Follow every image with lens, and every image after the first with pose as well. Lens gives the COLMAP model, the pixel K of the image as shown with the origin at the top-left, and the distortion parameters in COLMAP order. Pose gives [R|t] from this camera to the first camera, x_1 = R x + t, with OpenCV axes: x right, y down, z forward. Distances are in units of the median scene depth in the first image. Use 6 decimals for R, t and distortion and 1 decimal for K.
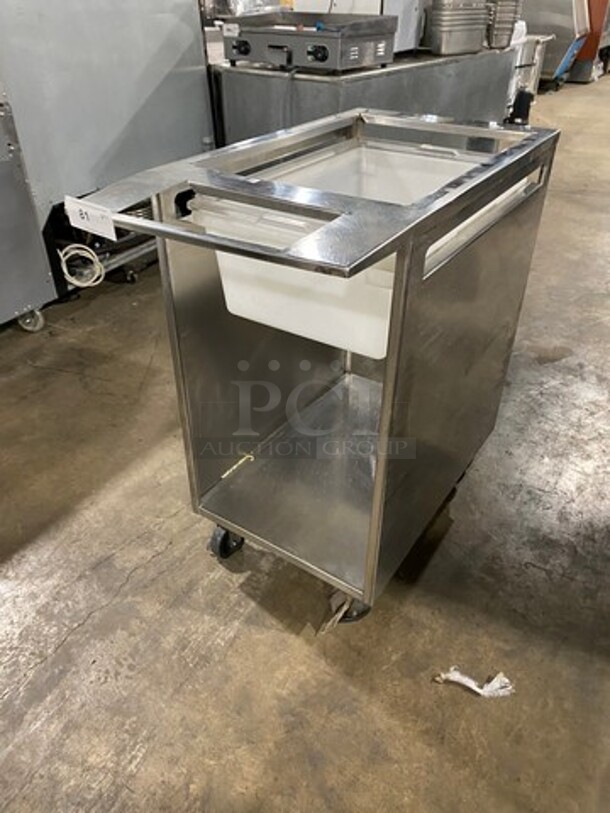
lens RADIAL K [[612.3, 0, 308.3], [0, 612.3, 401.6], [0, 0, 1]] dist [-0.001278, 0.003583]
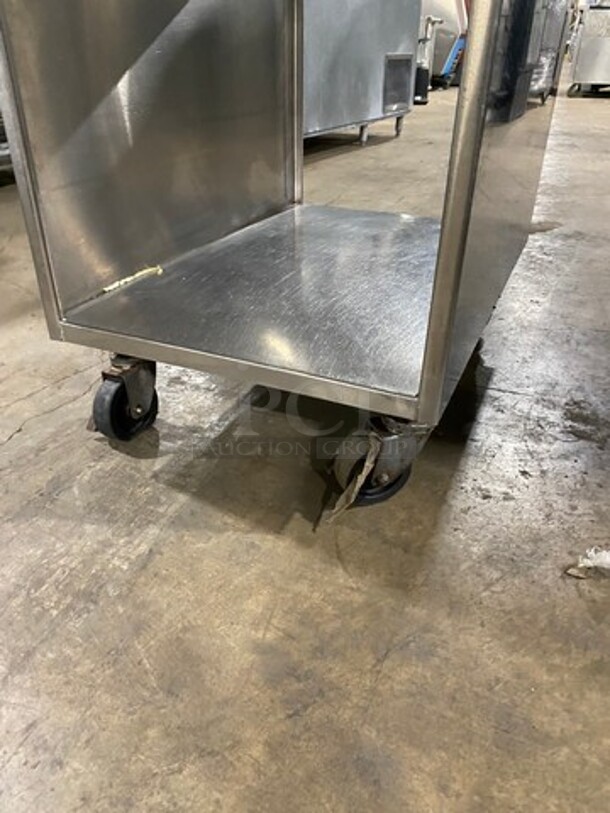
lens RADIAL K [[613.2, 0, 305.0], [0, 613.2, 406.5], [0, 0, 1]] dist [0.012676, -0.002838]
pose [[0.986048, -0.083115, 0.144229, -0.060062], [0.092545, 0.993903, -0.059938, 0.309300], [-0.138368, 0.072449, 0.987727, 0.494669]]
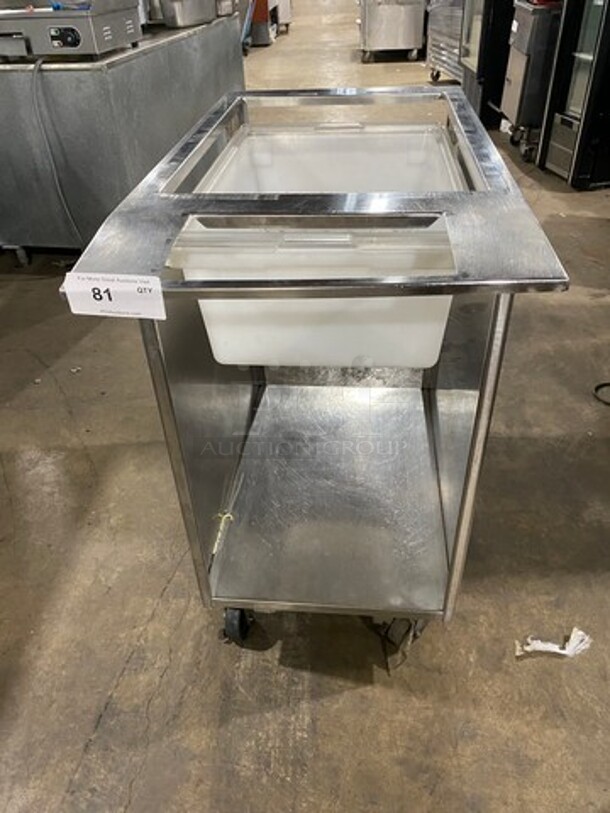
lens RADIAL K [[608.3, 0, 308.4], [0, 608.3, 406.2], [0, 0, 1]] dist [-0.004265, 0.005108]
pose [[0.881602, -0.312362, 0.353847, -0.288943], [0.297877, 0.949741, 0.096239, -0.120876], [-0.366124, 0.020558, 0.930339, 0.195180]]
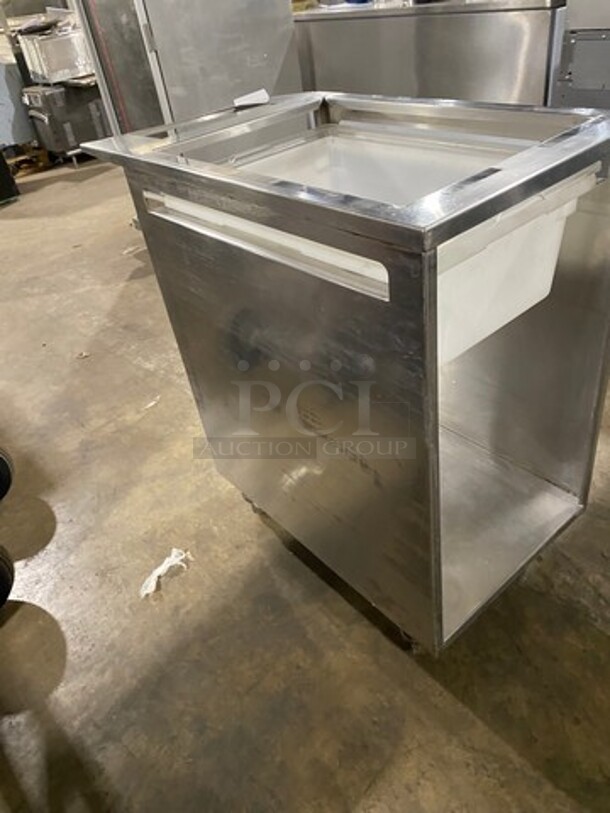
lens RADIAL K [[612.3, 0, 308.3], [0, 612.3, 401.6], [0, 0, 1]] dist [-0.001278, 0.003583]
pose [[-0.280532, 0.593015, -0.754741, 0.835114], [-0.428026, 0.626517, 0.651361, -0.598254], [0.859125, 0.505776, 0.078068, 0.907362]]
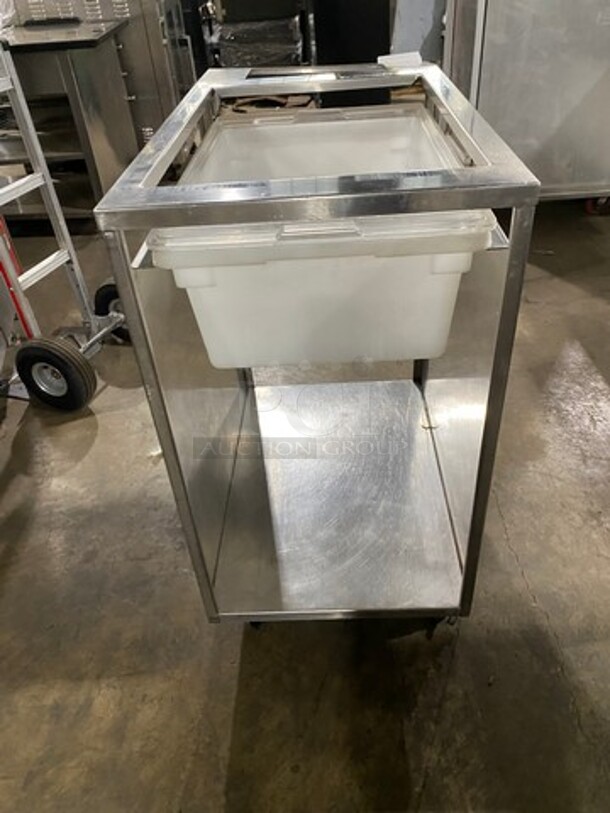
lens RADIAL K [[608.3, 0, 308.4], [0, 608.3, 406.2], [0, 0, 1]] dist [-0.004265, 0.005108]
pose [[-0.840935, 0.371165, -0.393783, 0.493918], [-0.251842, 0.375648, 0.891888, -0.836405], [0.478961, 0.849191, -0.222421, 1.276055]]
